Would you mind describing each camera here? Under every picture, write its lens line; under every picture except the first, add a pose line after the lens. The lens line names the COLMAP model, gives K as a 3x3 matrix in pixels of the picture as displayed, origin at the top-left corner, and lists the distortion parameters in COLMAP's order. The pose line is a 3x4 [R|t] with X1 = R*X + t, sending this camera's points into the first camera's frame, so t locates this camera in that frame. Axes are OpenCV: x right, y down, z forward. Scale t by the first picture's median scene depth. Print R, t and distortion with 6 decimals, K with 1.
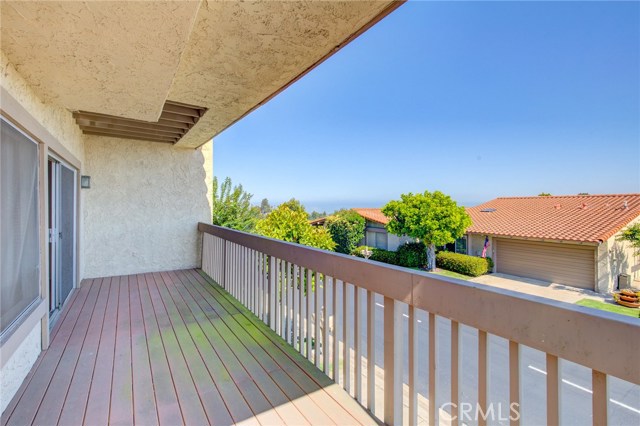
lens RADIAL K [[296.5, 0, 316.2], [0, 296.5, 206.1], [0, 0, 1]] dist [-0.001401, 0.000843]
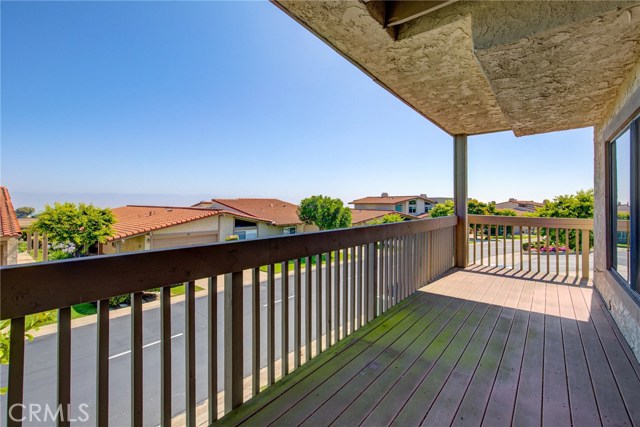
lens RADIAL K [[296.5, 0, 316.2], [0, 296.5, 206.6], [0, 0, 1]] dist [-0.001401, 0.000843]
pose [[-0.329884, -0.009779, 0.943971, -1.090933], [-0.002289, 0.999952, 0.009559, 0.037791], [-0.944019, 0.000992, -0.329891, 1.629449]]
